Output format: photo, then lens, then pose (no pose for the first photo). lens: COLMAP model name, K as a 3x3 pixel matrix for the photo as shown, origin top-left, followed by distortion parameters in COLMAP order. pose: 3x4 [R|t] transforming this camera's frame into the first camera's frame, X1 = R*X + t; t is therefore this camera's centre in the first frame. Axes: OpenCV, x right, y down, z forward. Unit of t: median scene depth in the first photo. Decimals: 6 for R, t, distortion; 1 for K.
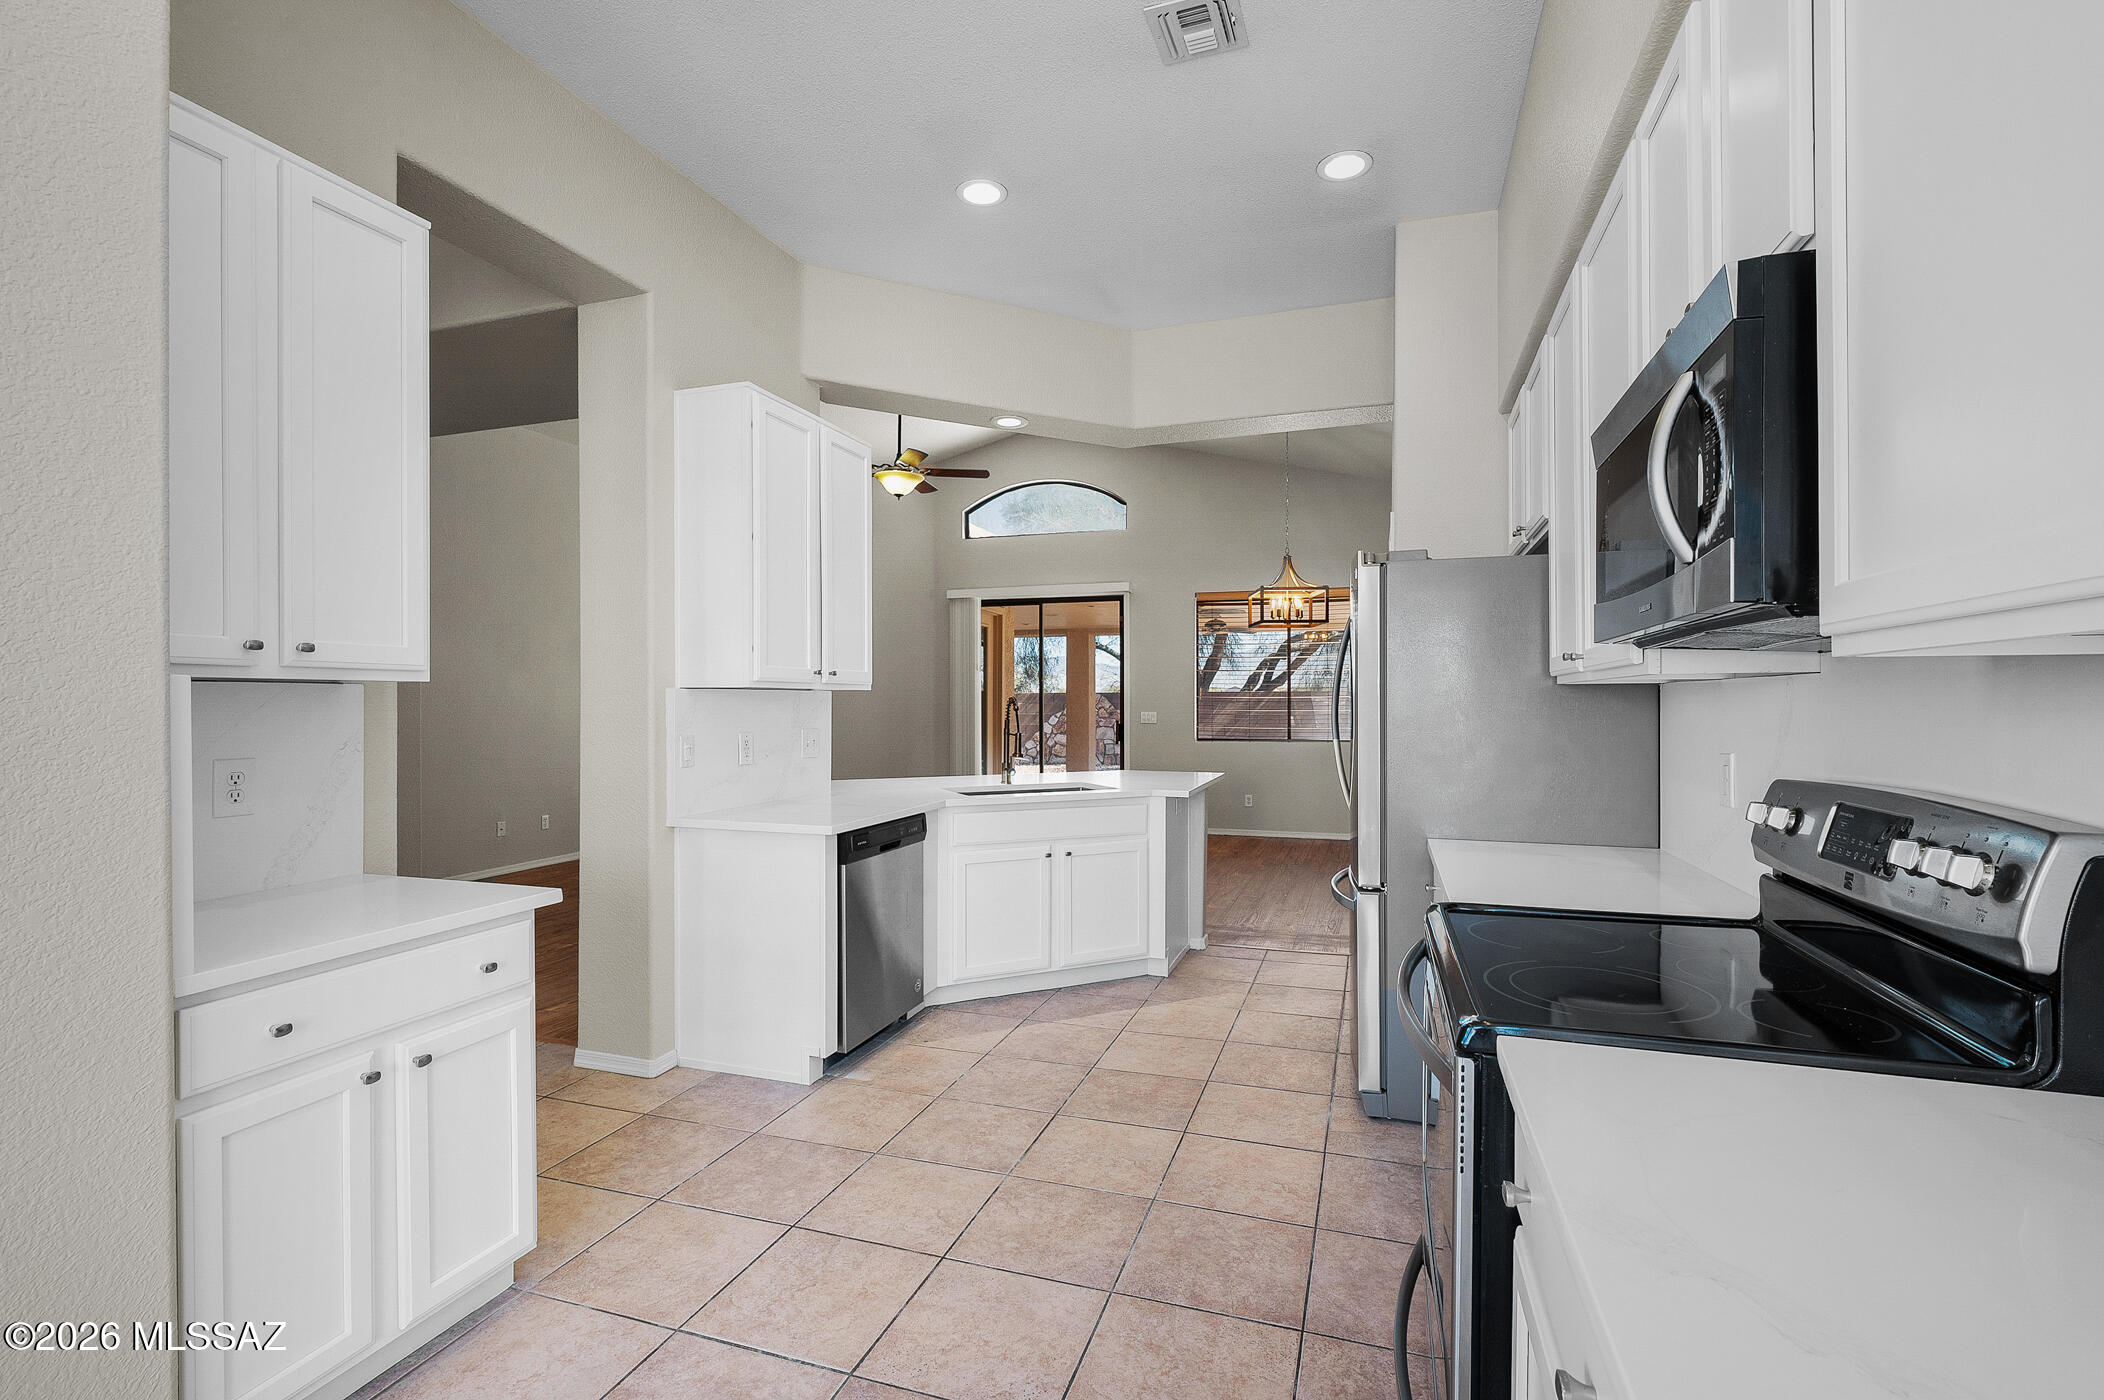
lens RADIAL K [[944.9, 0, 1052.0], [0, 944.9, 700.0], [0, 0, 1]] dist [0.001512, 0.000149]
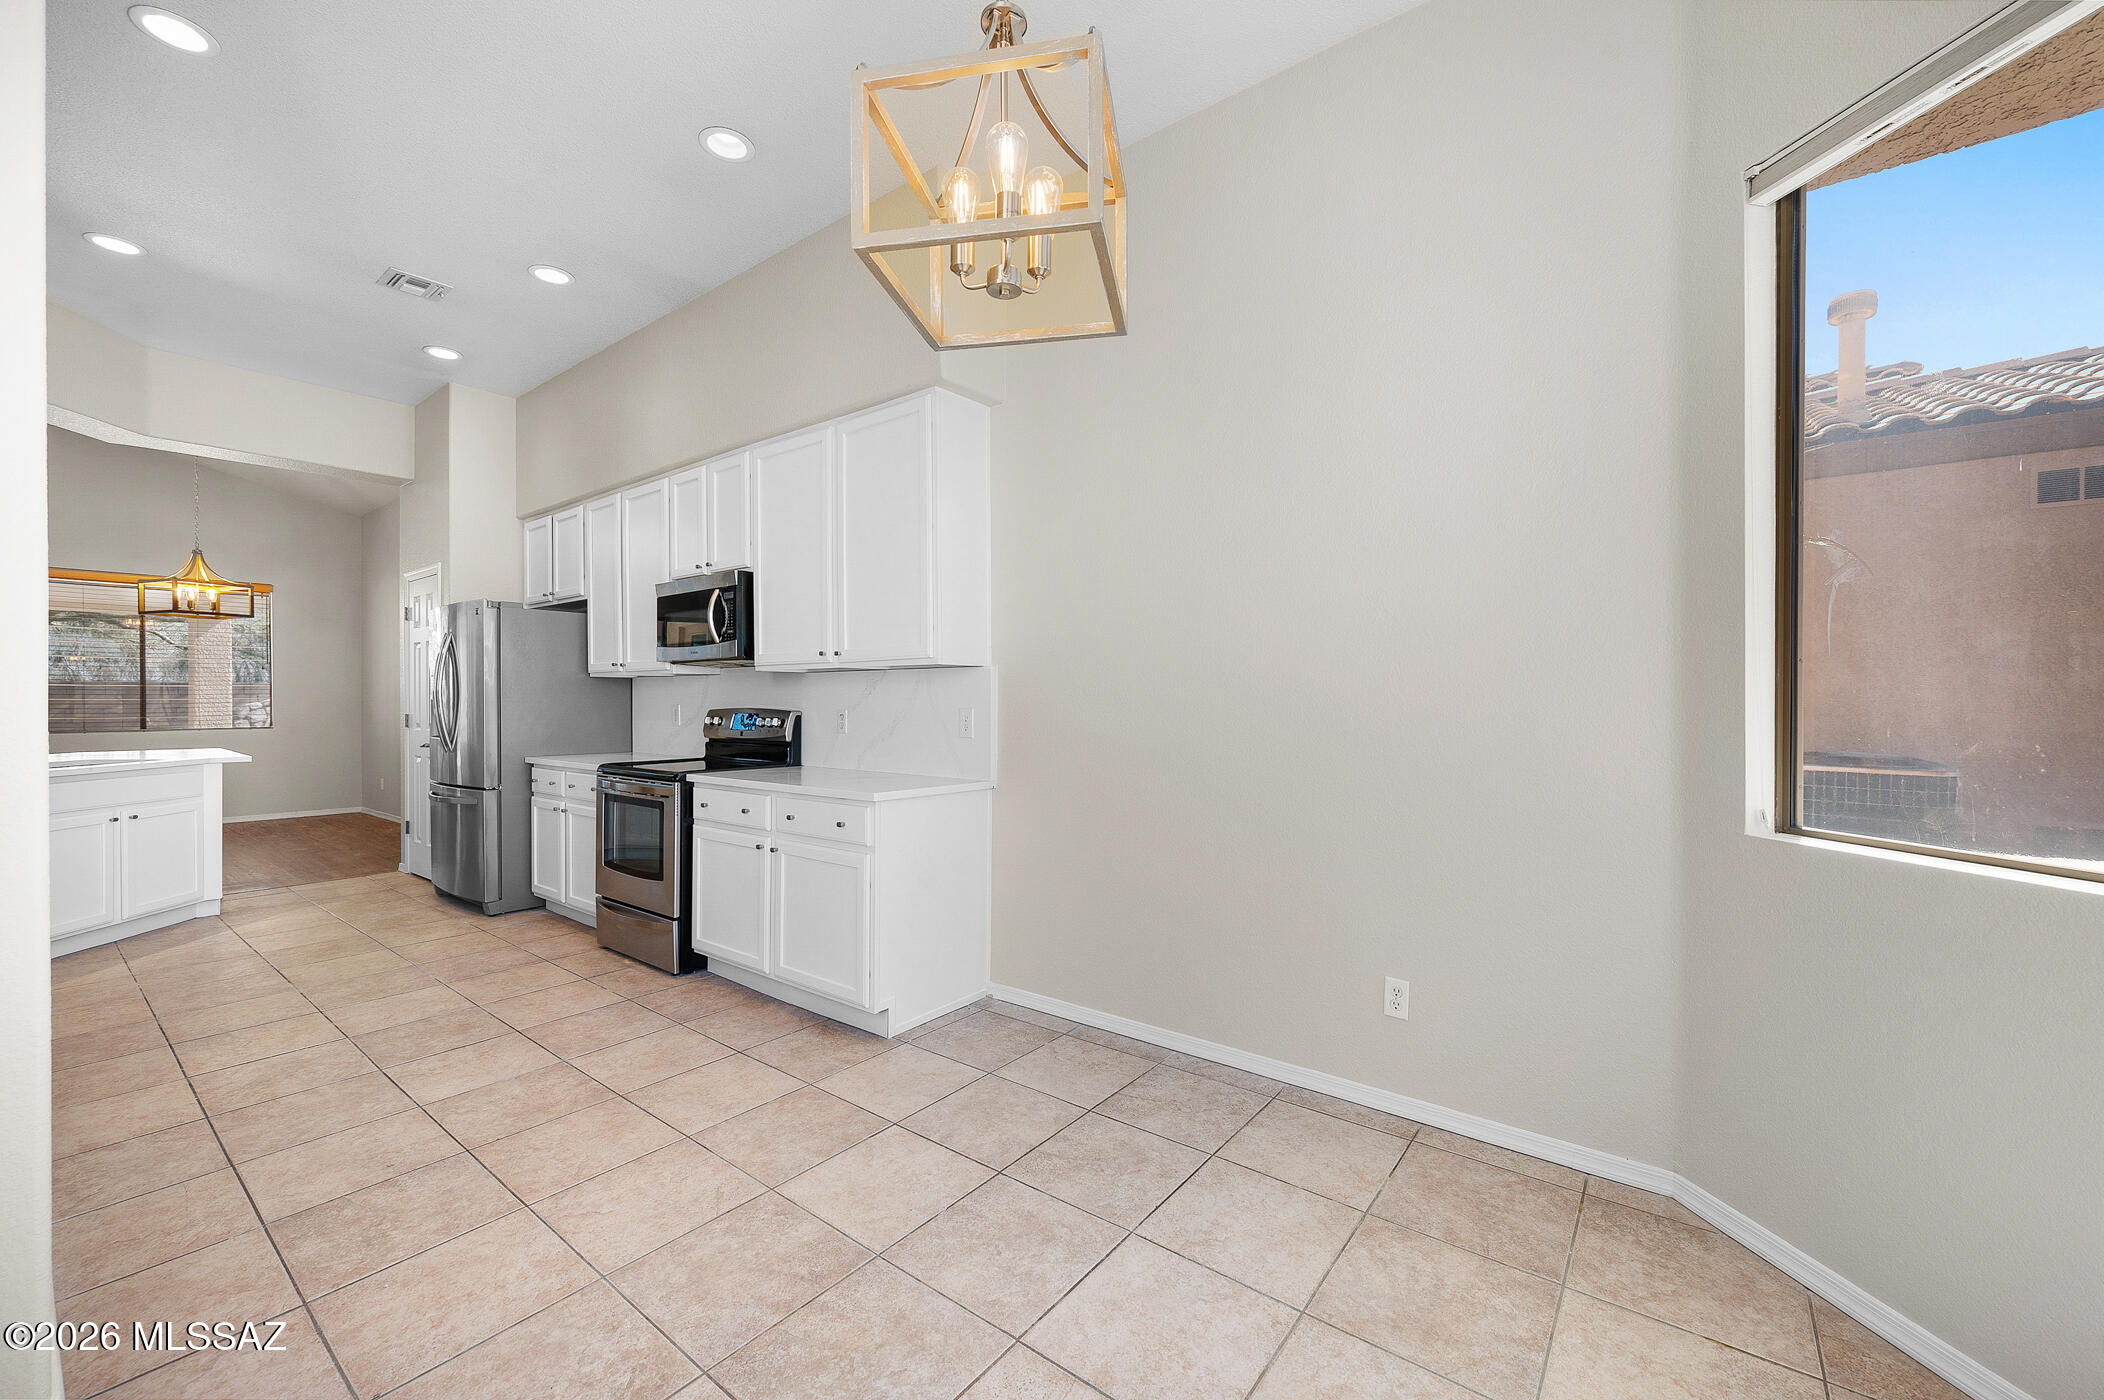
lens RADIAL K [[818.1, 0, 1035.9], [0, 818.1, 704.2], [0, 0, 1]] dist [-0.002383, -0.000180]
pose [[0.337509, -0.005712, 0.941305, -0.775696], [-0.002393, 0.999973, 0.006926, 0.026861], [-0.941319, -0.004591, 0.337487, -0.497194]]
